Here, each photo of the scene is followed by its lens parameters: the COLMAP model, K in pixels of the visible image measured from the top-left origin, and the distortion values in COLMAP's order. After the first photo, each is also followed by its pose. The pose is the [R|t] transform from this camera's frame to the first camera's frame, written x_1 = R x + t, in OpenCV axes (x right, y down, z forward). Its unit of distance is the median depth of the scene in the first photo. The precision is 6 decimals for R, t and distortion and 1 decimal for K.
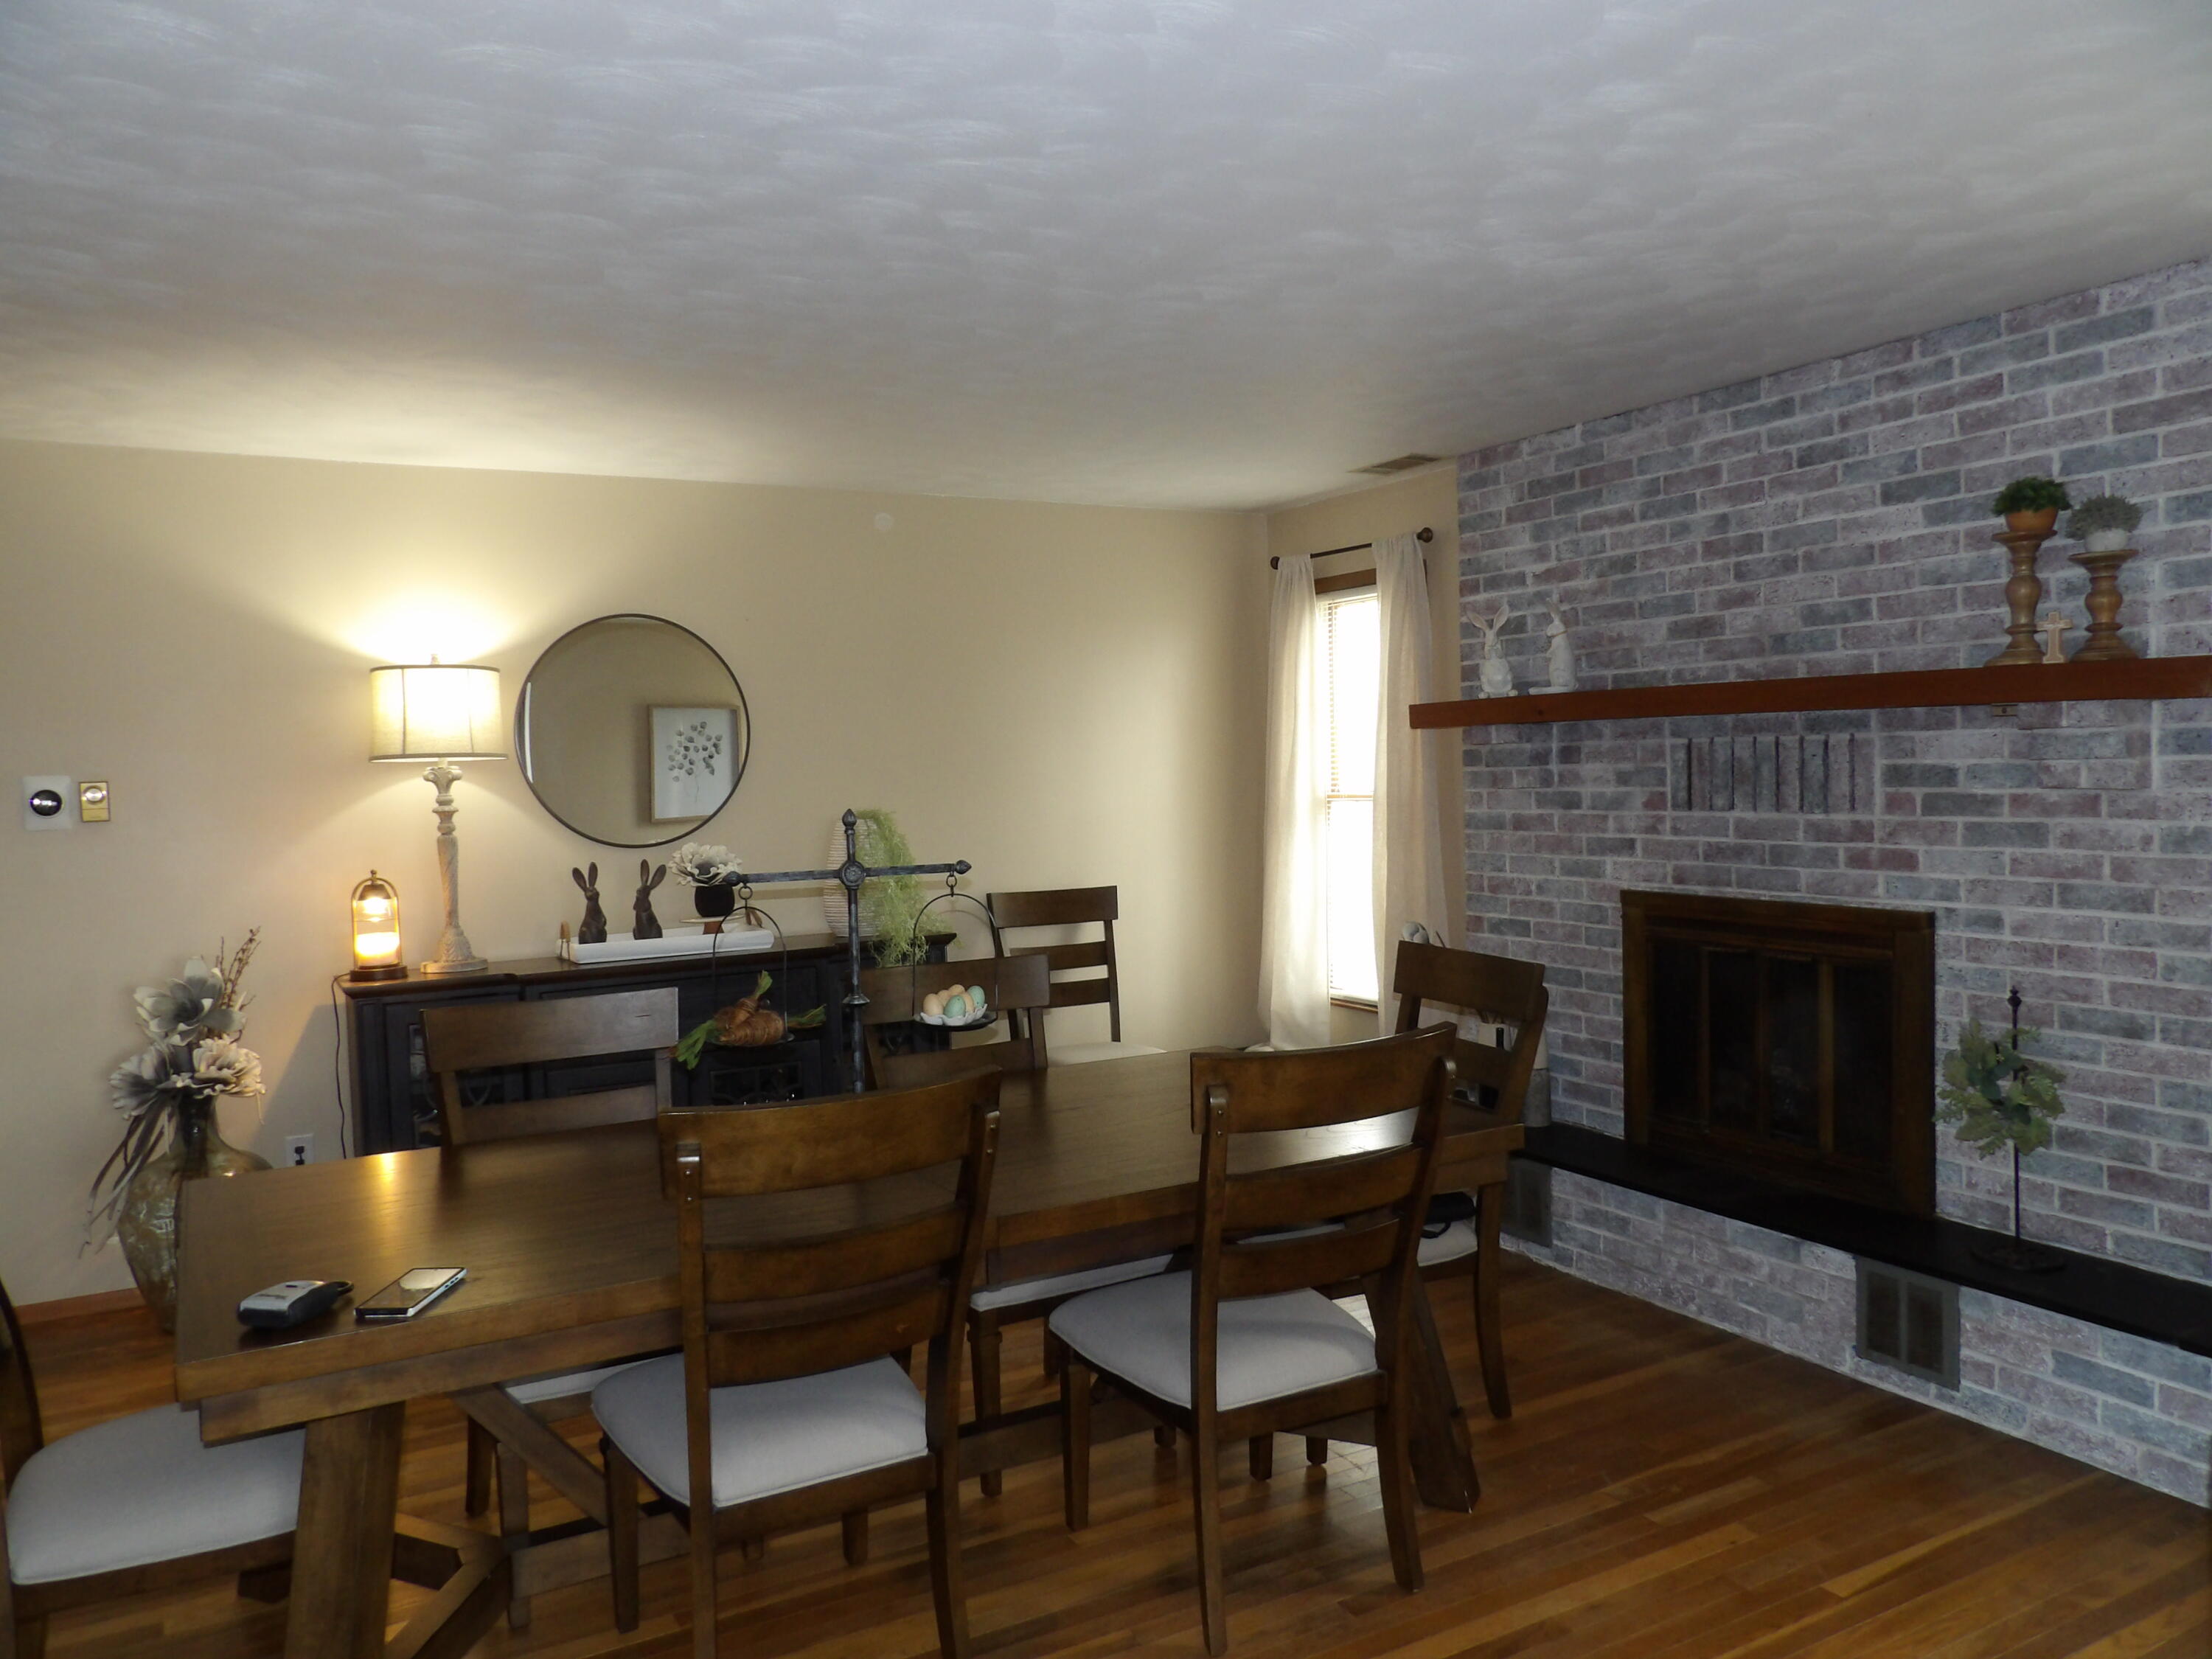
lens RADIAL K [[1586.4, 0, 1092.8], [0, 1586.4, 837.8], [0, 0, 1]] dist [-0.034819, 0.044667]
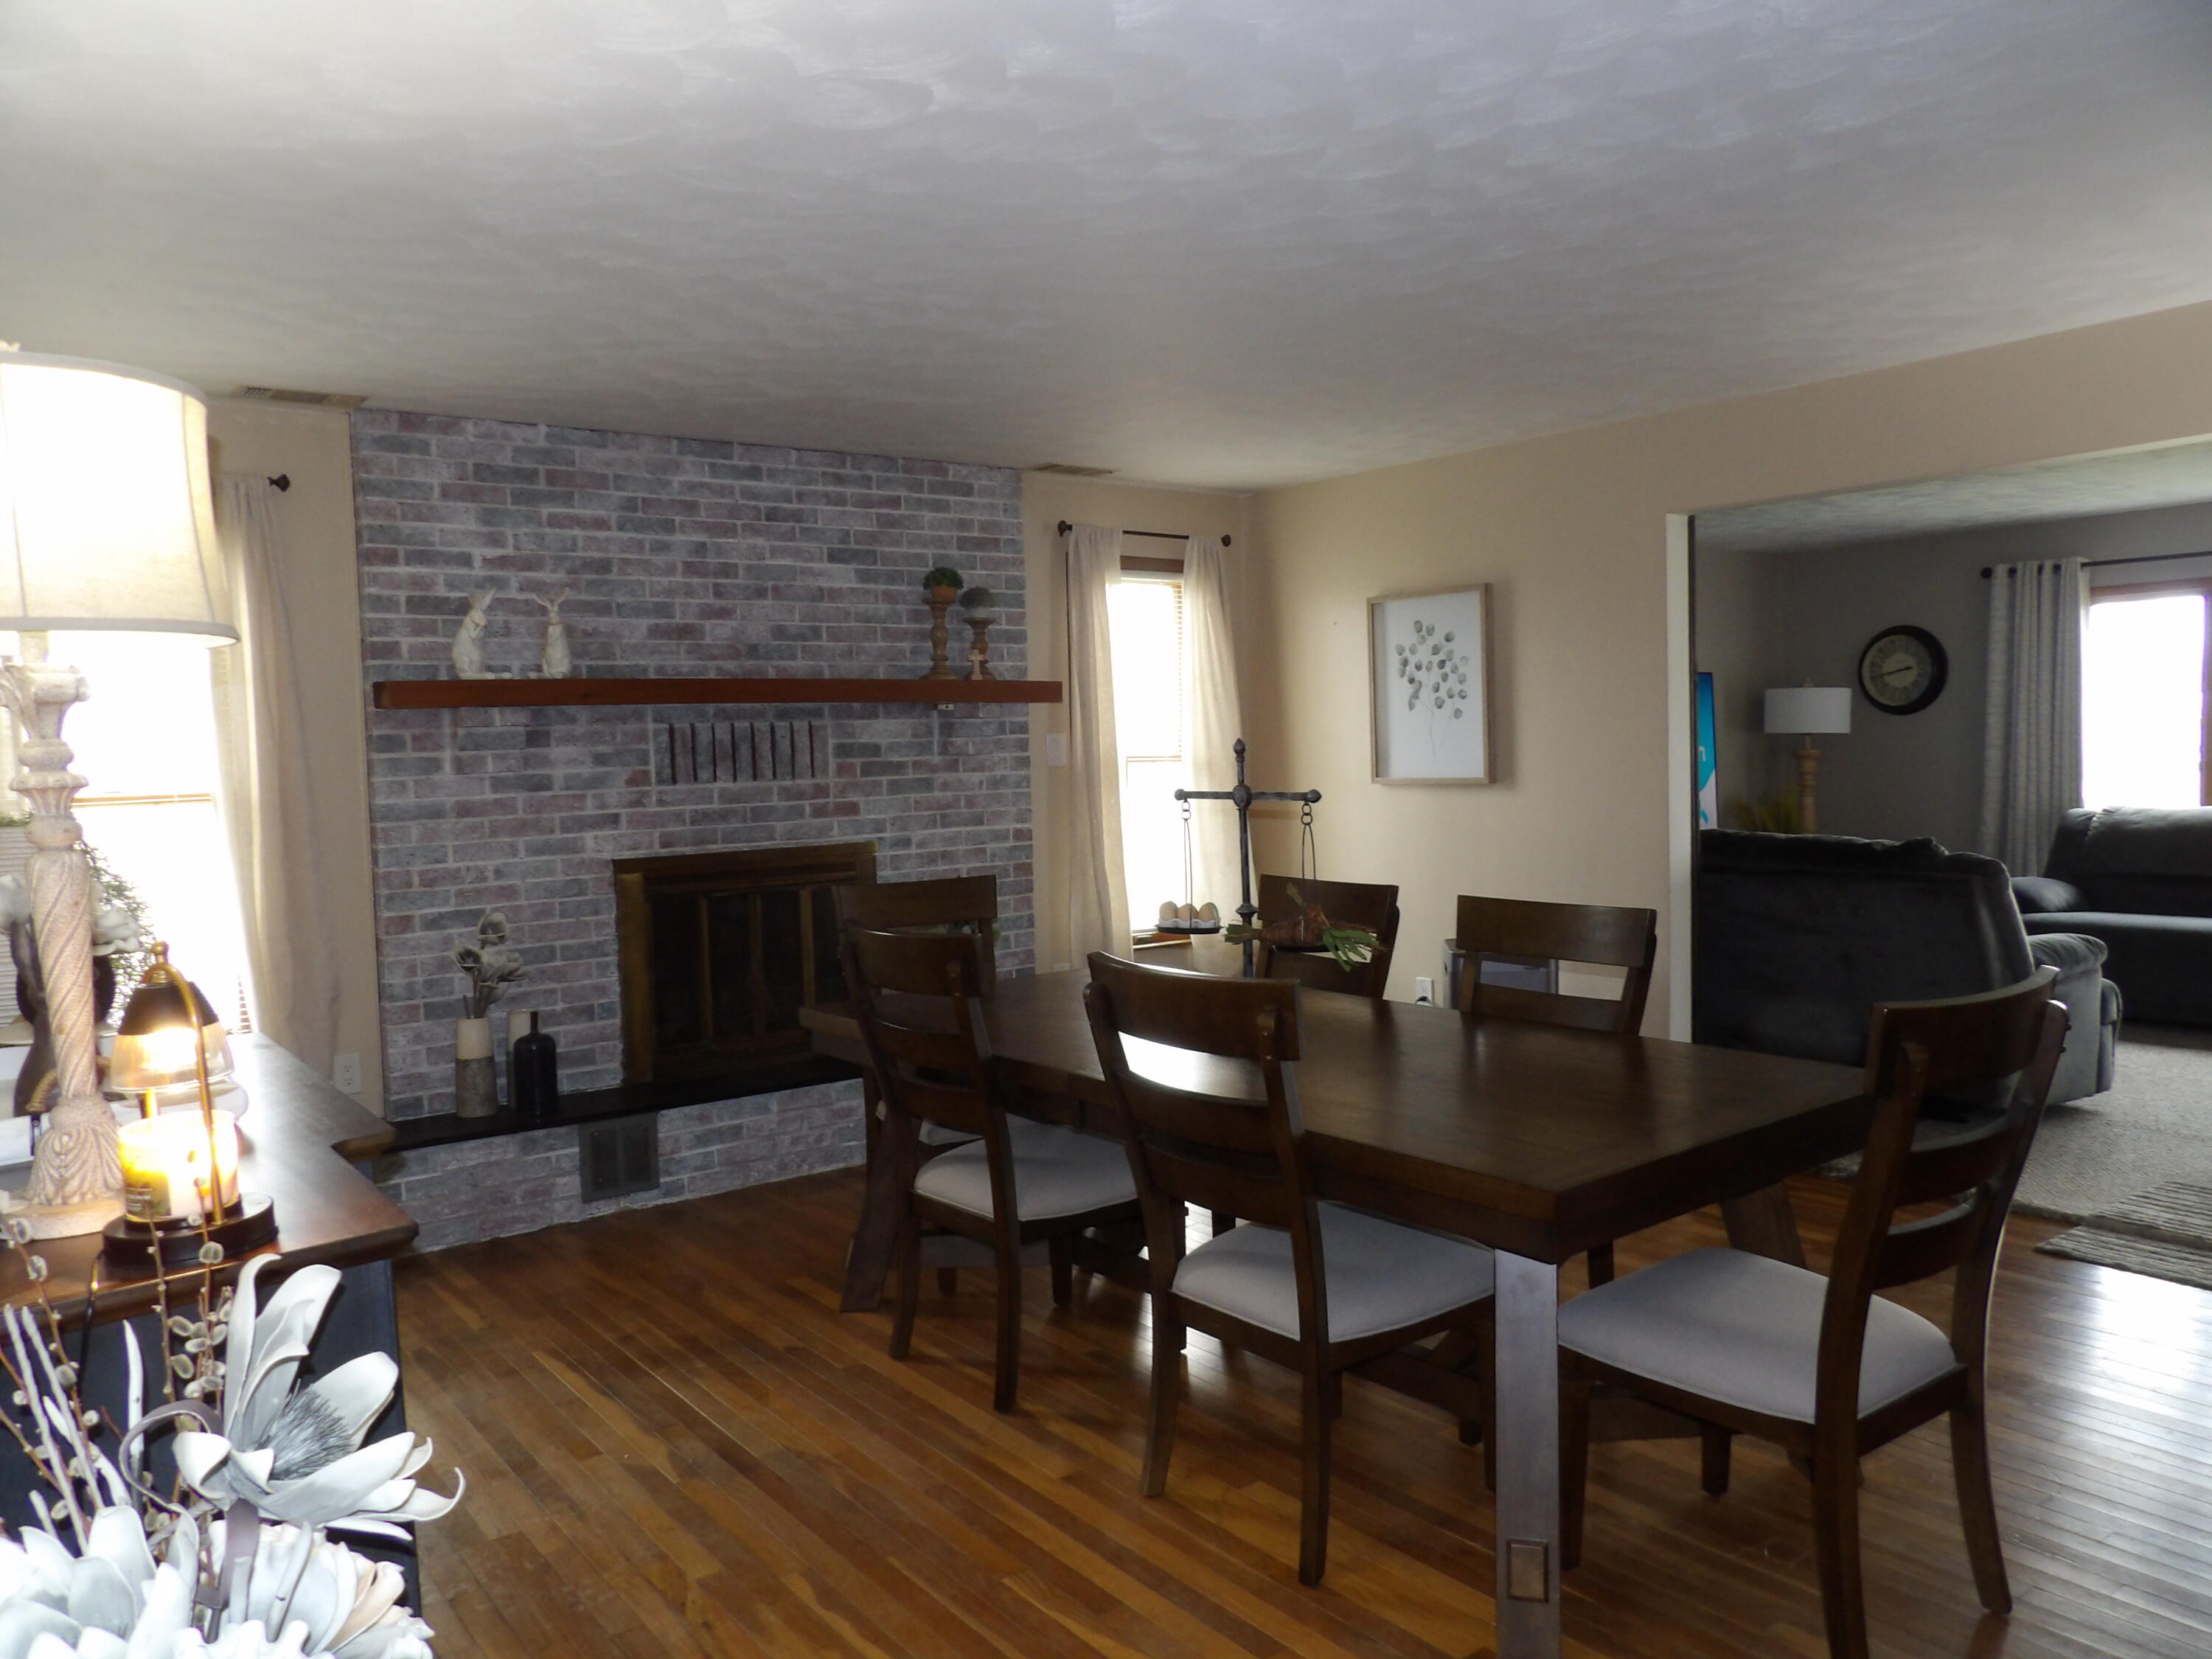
lens RADIAL K [[1586.4, 0, 1102.6], [0, 1586.4, 837.5], [0, 0, 1]] dist [-0.034819, 0.044667]
pose [[-0.138794, -0.029307, 0.989888, -0.875114], [0.081655, 0.995820, 0.040931, -0.000052], [-0.986949, 0.086510, -0.135821, 0.877330]]
